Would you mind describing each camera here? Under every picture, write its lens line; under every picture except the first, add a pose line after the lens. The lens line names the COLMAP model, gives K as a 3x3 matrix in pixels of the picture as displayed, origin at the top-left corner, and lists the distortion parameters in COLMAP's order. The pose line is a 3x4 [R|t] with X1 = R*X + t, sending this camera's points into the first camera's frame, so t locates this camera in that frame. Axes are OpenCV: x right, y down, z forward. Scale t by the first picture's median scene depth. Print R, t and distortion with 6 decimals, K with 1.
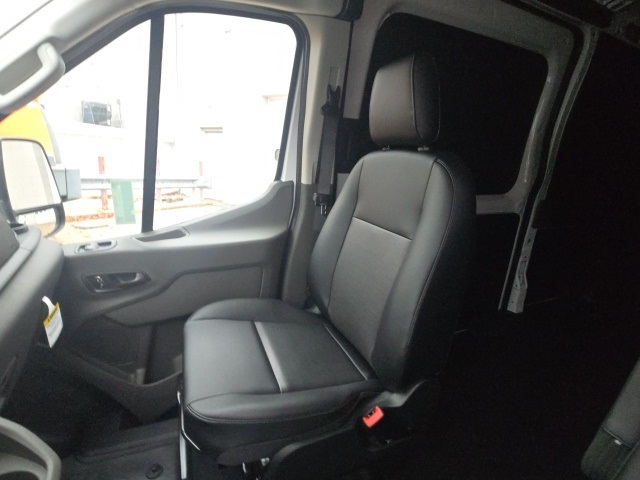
lens RADIAL K [[307.5, 0, 315.4], [0, 307.5, 241.5], [0, 0, 1]] dist [-0.002244, -0.008314]
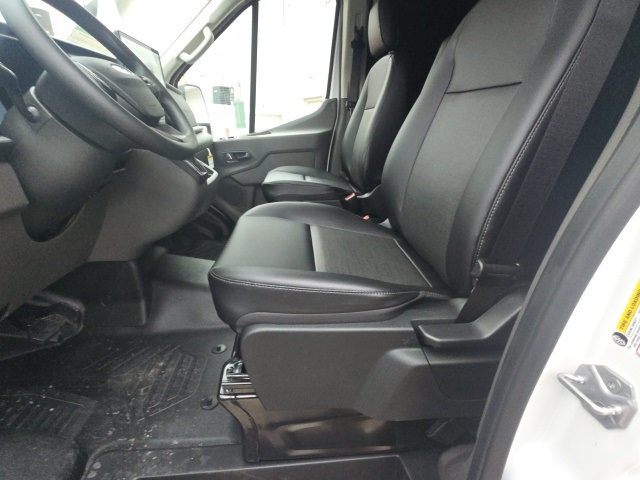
lens RADIAL K [[307.5, 0, 315.4], [0, 307.5, 241.5], [0, 0, 1]] dist [-0.002244, -0.008314]
pose [[0.945560, 0.040524, -0.322914, 0.395050], [-0.014708, 0.996525, 0.081990, 0.443299], [0.325115, -0.072777, 0.942870, -0.594640]]
